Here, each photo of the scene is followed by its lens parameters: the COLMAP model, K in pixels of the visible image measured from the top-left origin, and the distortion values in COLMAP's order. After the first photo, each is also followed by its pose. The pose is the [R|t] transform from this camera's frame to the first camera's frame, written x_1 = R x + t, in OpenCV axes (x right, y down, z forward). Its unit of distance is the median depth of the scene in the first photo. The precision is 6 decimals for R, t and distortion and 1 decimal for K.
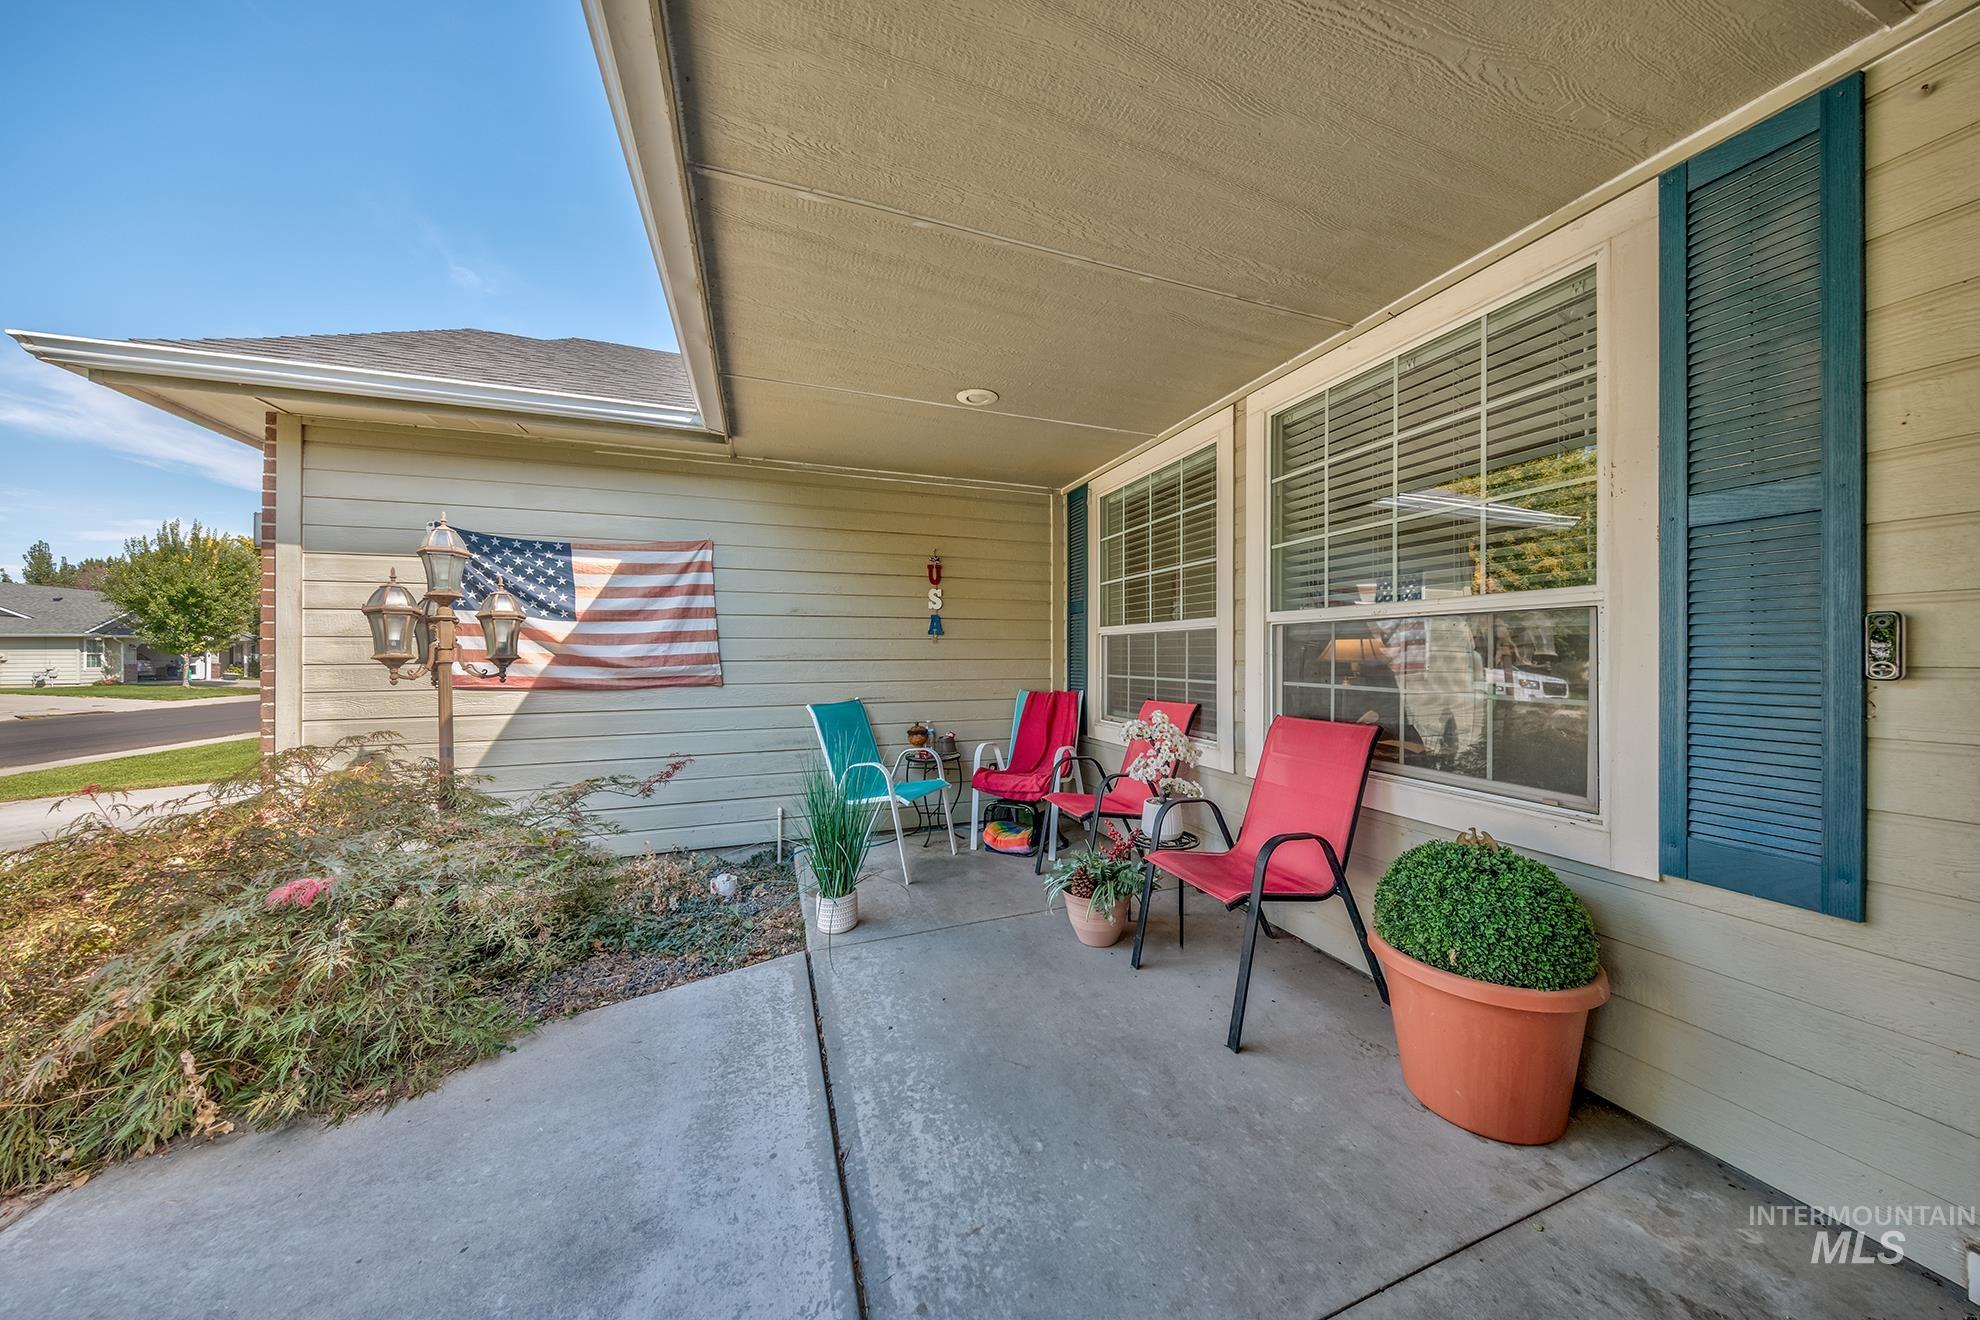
lens RADIAL K [[636.3, 0, 999.8], [0, 636.3, 659.2], [0, 0, 1]] dist [-0.003233, -0.000787]
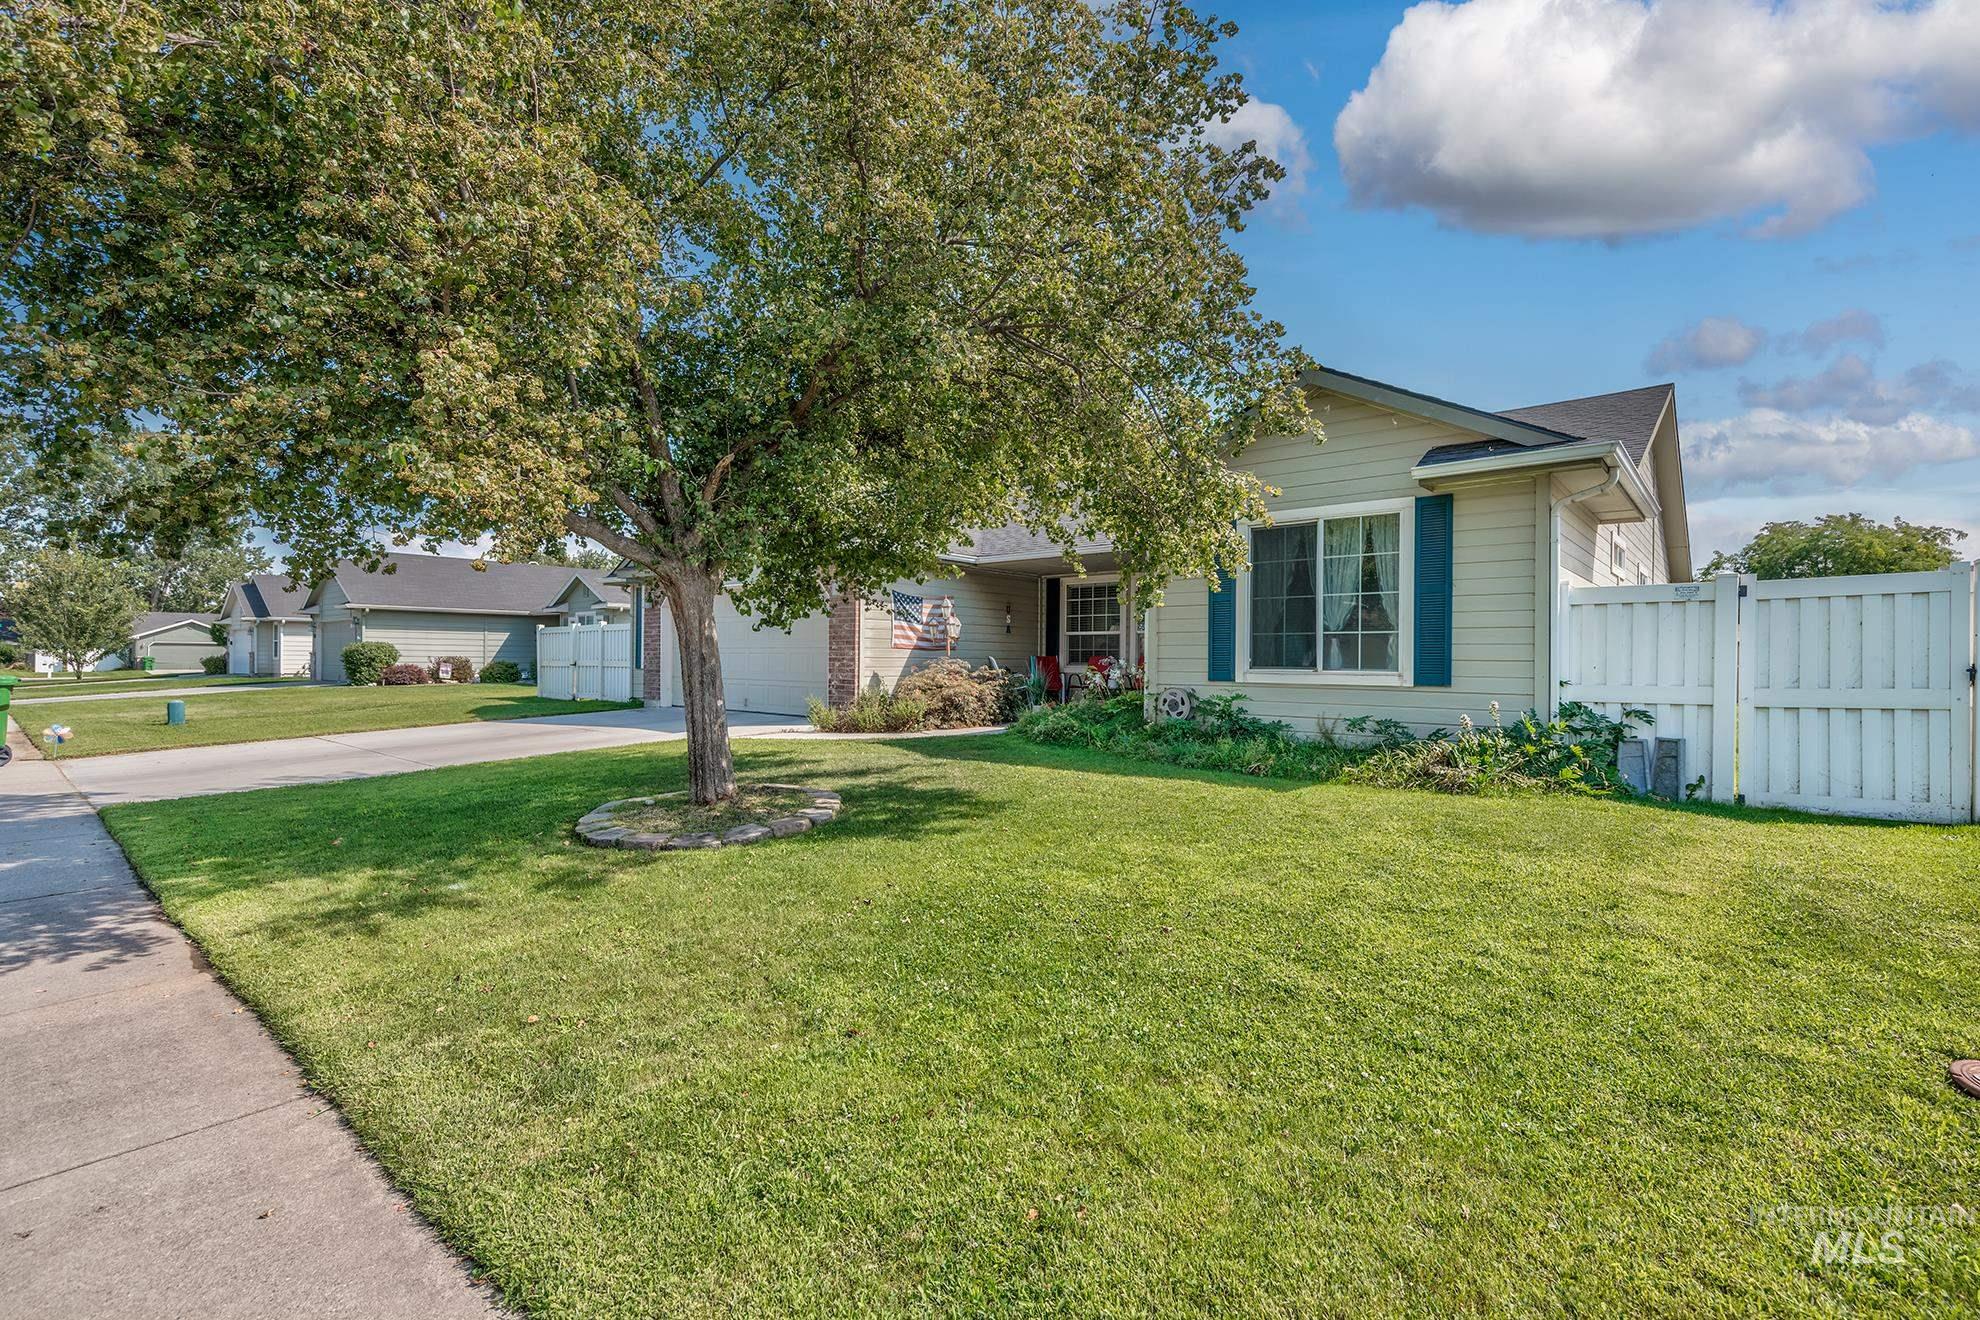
lens RADIAL K [[871.1, 0, 989.1], [0, 871.1, 660.3], [0, 0, 1]] dist [0.000519, 0.000014]
pose [[0.878200, 0.010510, 0.478177, -2.248928], [-0.007861, 0.999941, -0.007541, 0.121319], [-0.478228, 0.002864, 0.878231, -2.504285]]
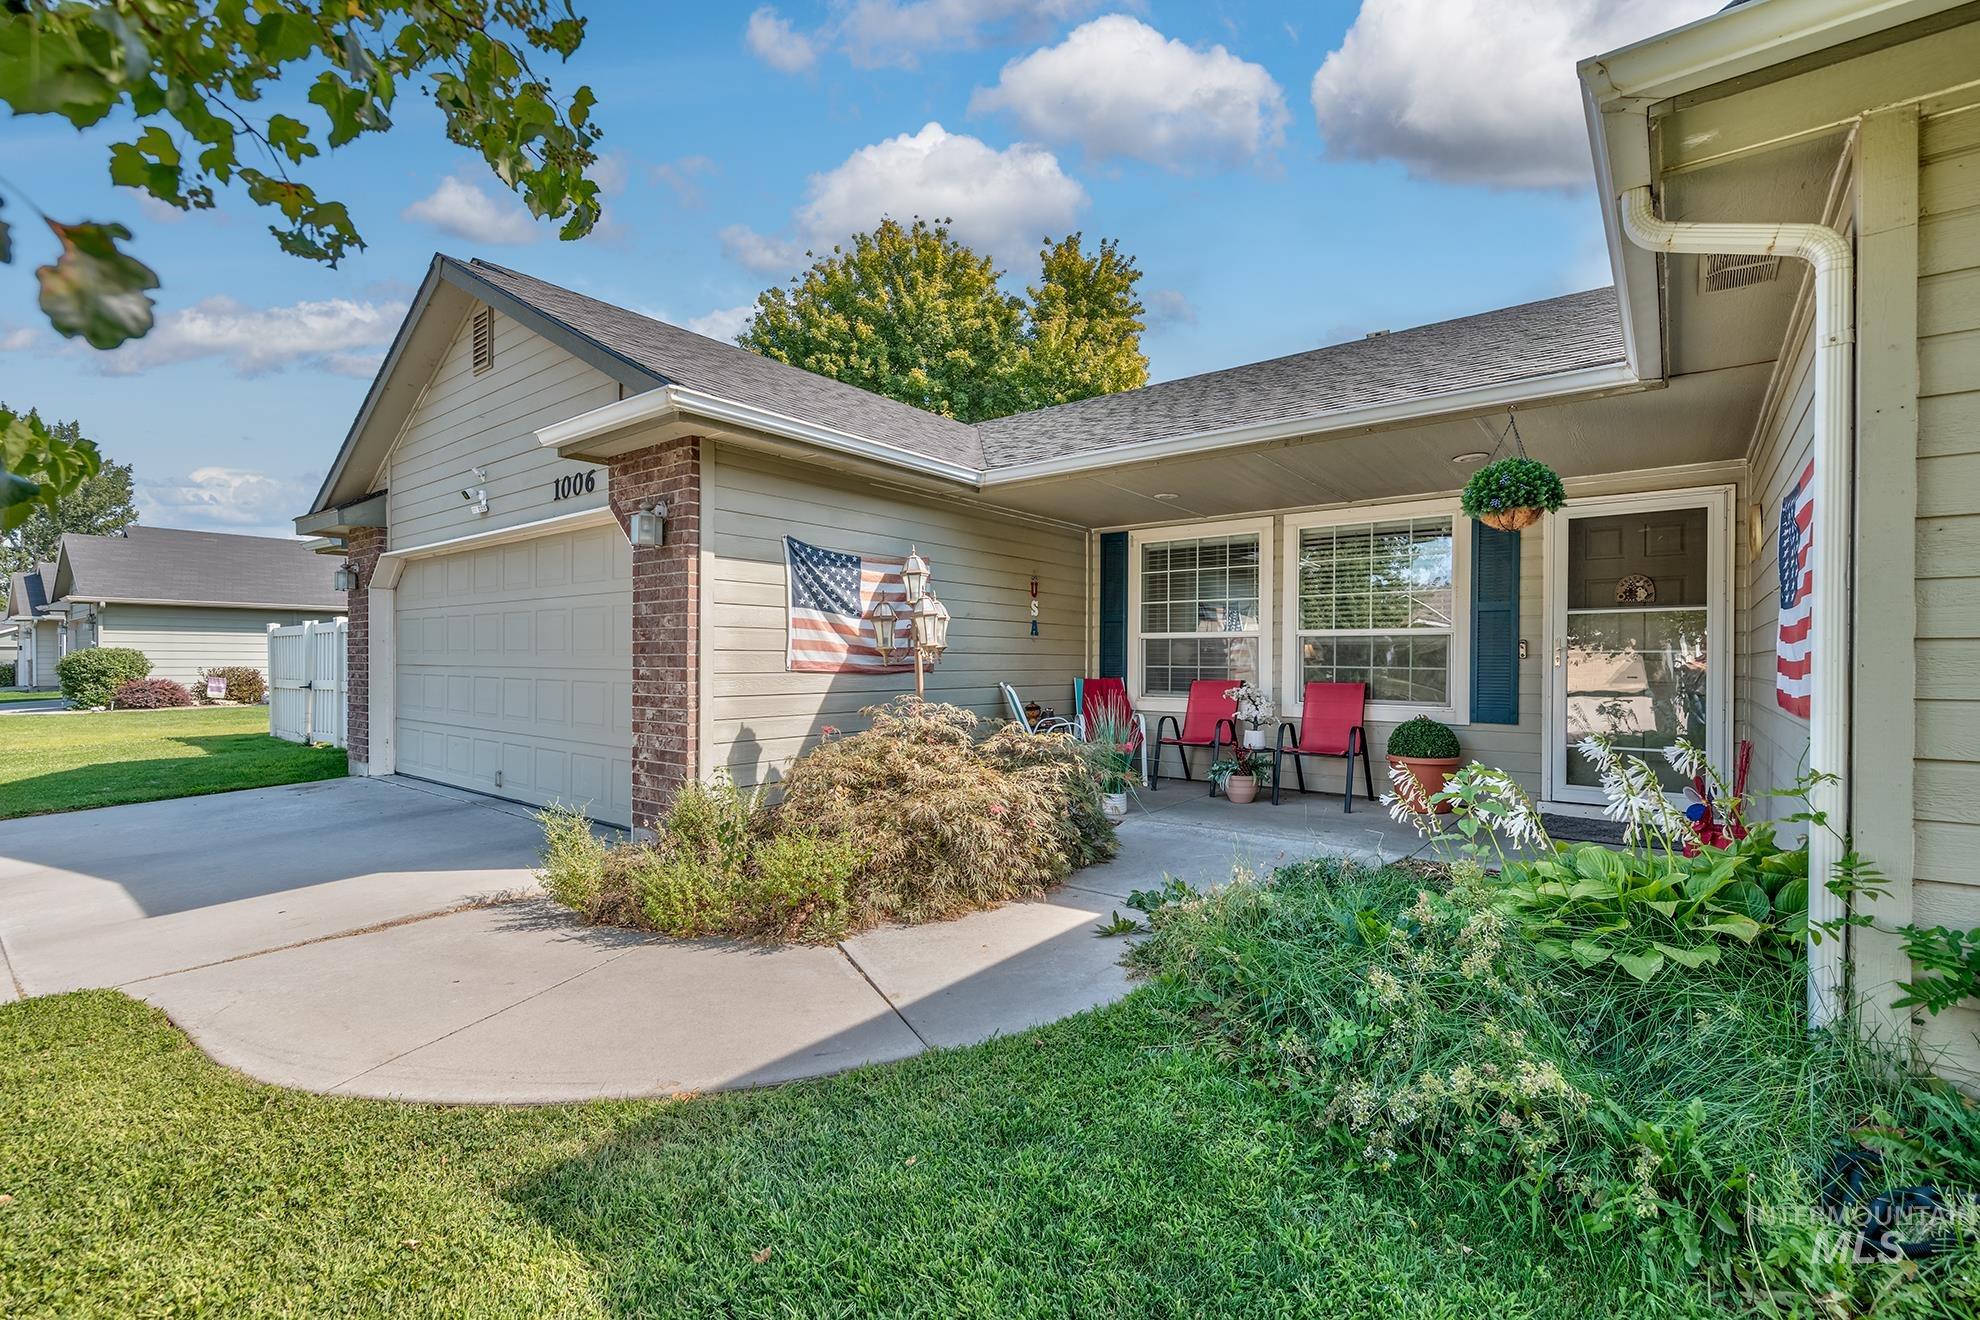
lens RADIAL K [[861.2, 0, 986.5], [0, 861.2, 665.7], [0, 0, 1]] dist [-0.003682, -0.000505]
pose [[0.857304, 0.004647, 0.514790, -1.340059], [-0.004471, 0.999989, -0.001581, 0.034620], [-0.514791, -0.000946, 0.857315, -0.590115]]
